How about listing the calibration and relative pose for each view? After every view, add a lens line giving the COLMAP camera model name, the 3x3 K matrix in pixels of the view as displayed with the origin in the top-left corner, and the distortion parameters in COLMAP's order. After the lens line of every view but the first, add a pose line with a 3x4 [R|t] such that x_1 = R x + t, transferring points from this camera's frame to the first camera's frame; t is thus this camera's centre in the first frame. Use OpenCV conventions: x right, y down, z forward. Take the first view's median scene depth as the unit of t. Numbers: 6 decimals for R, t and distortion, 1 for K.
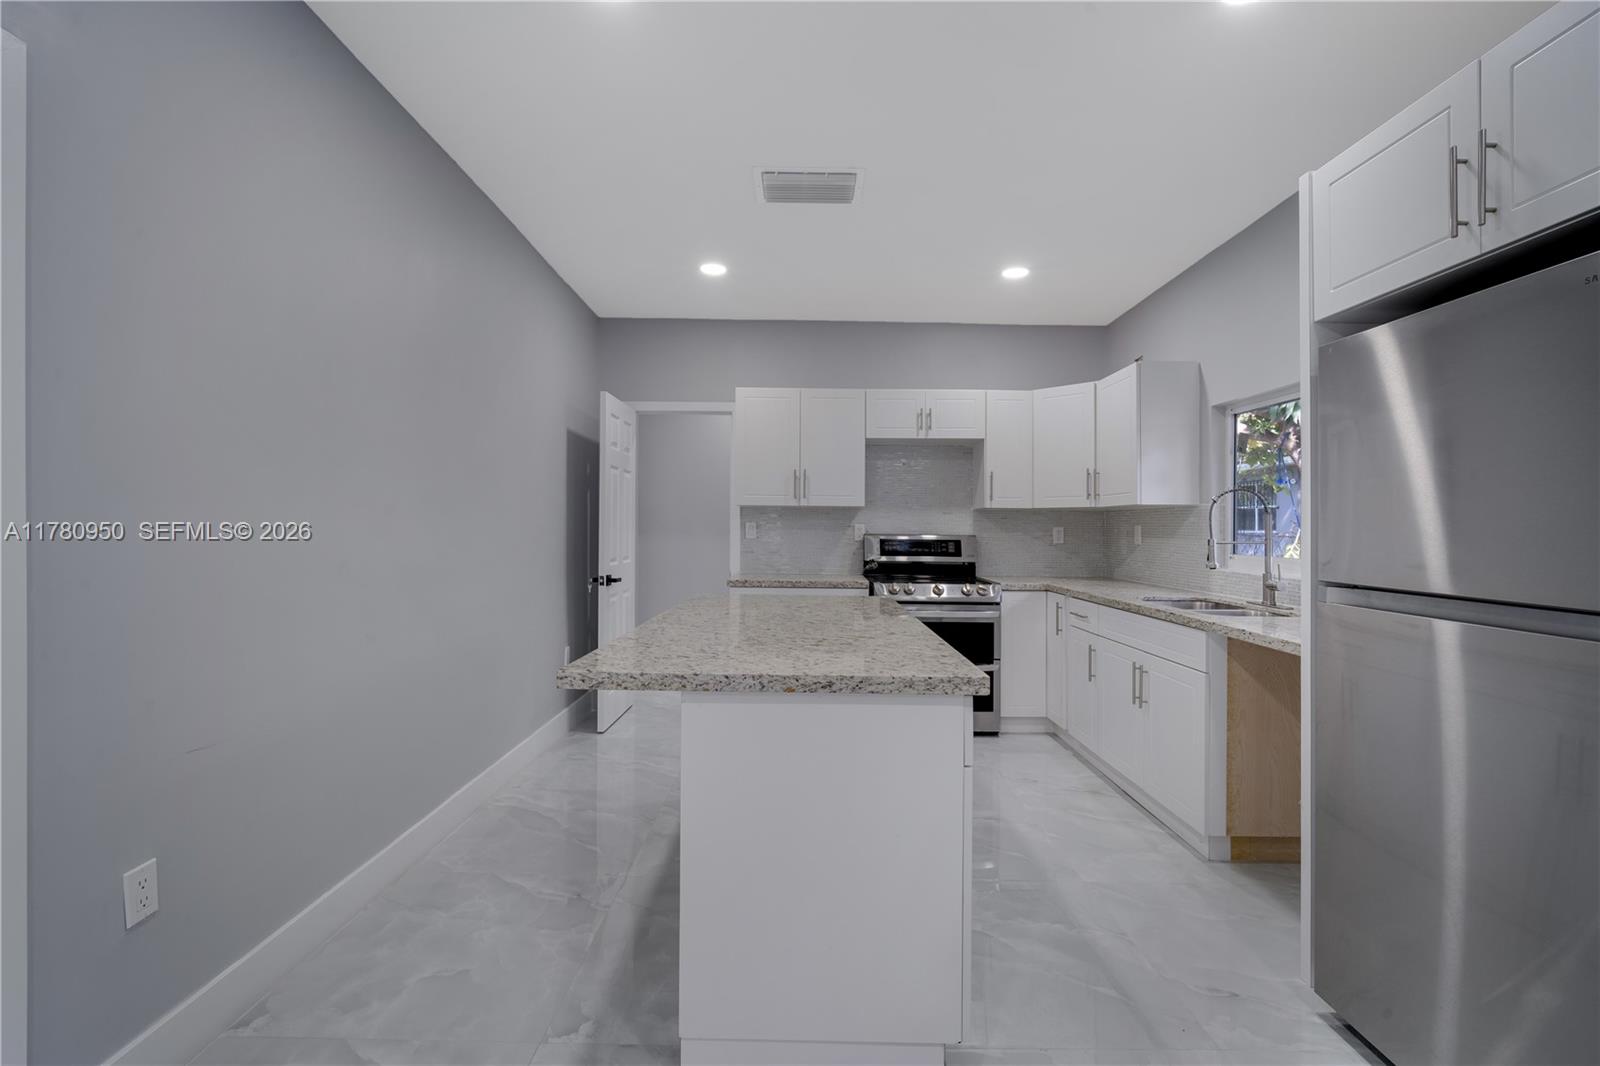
lens RADIAL K [[705.8, 0, 784.5], [0, 705.8, 530.1], [0, 0, 1]] dist [-0.004615, 0.002291]
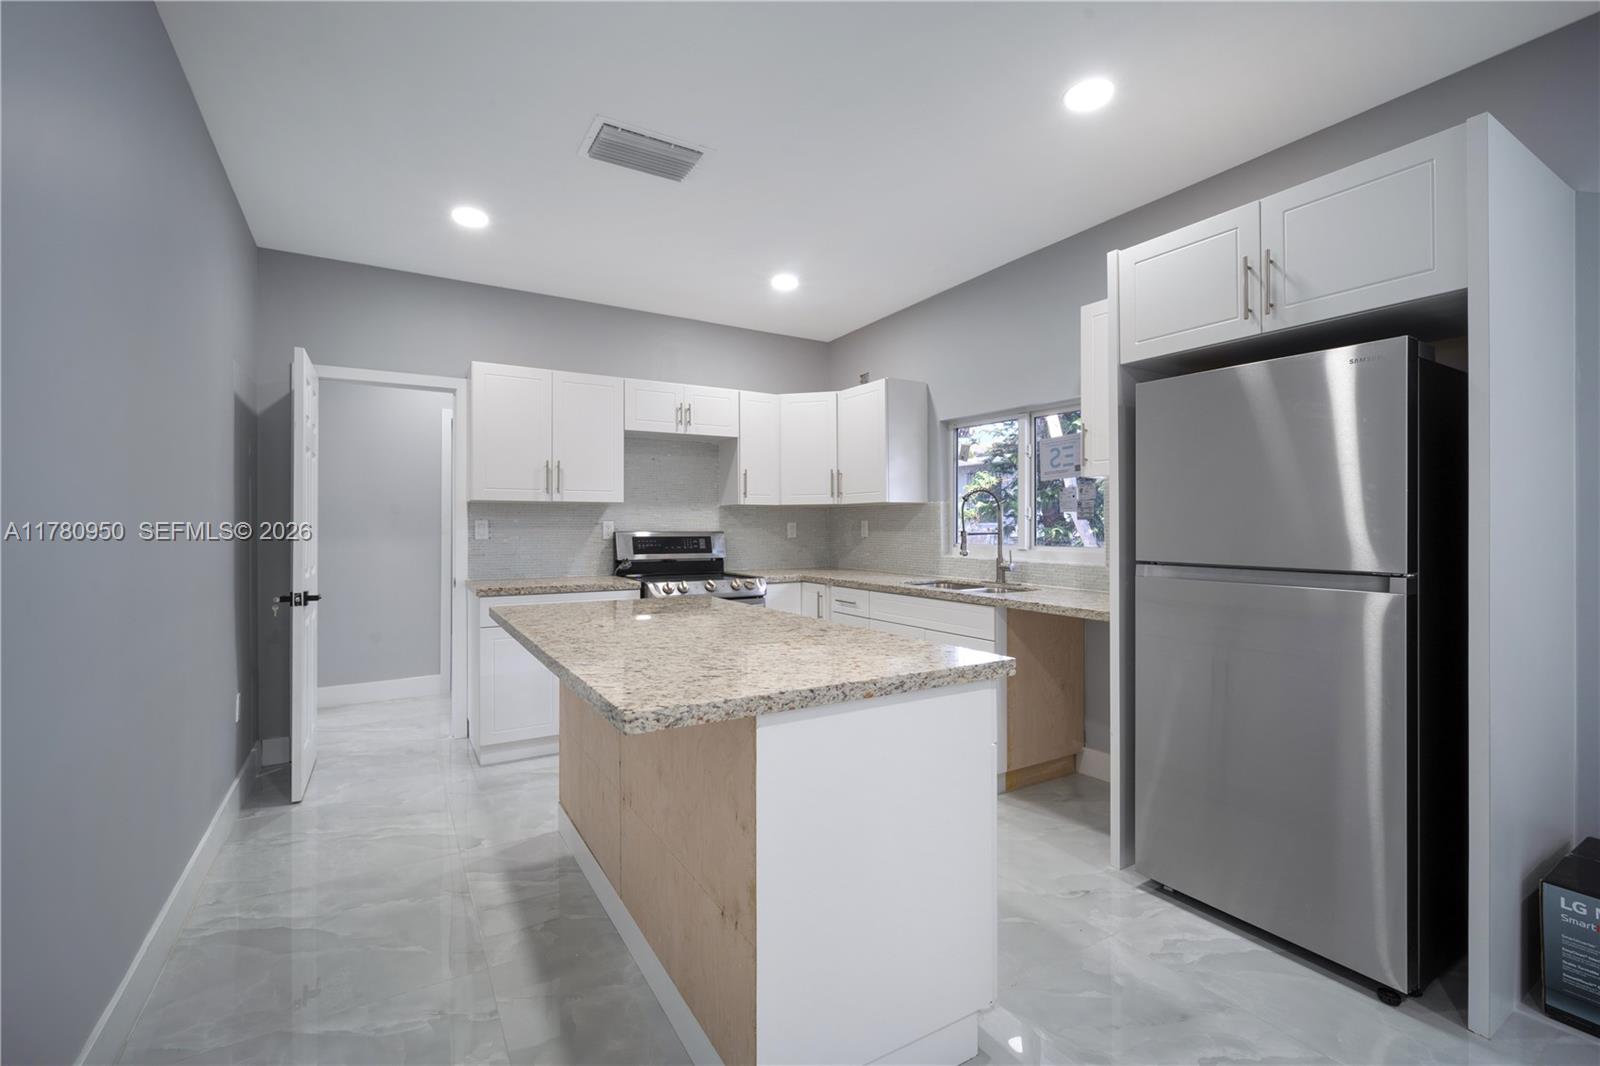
lens RADIAL K [[705.8, 0, 796.7], [0, 705.8, 525.9], [0, 0, 1]] dist [-0.004615, 0.002291]
pose [[0.851390, -0.011290, 0.524412, -0.200507], [0.012018, 0.999926, 0.002016, -0.001630], [-0.524396, 0.004586, 0.851462, 0.085416]]
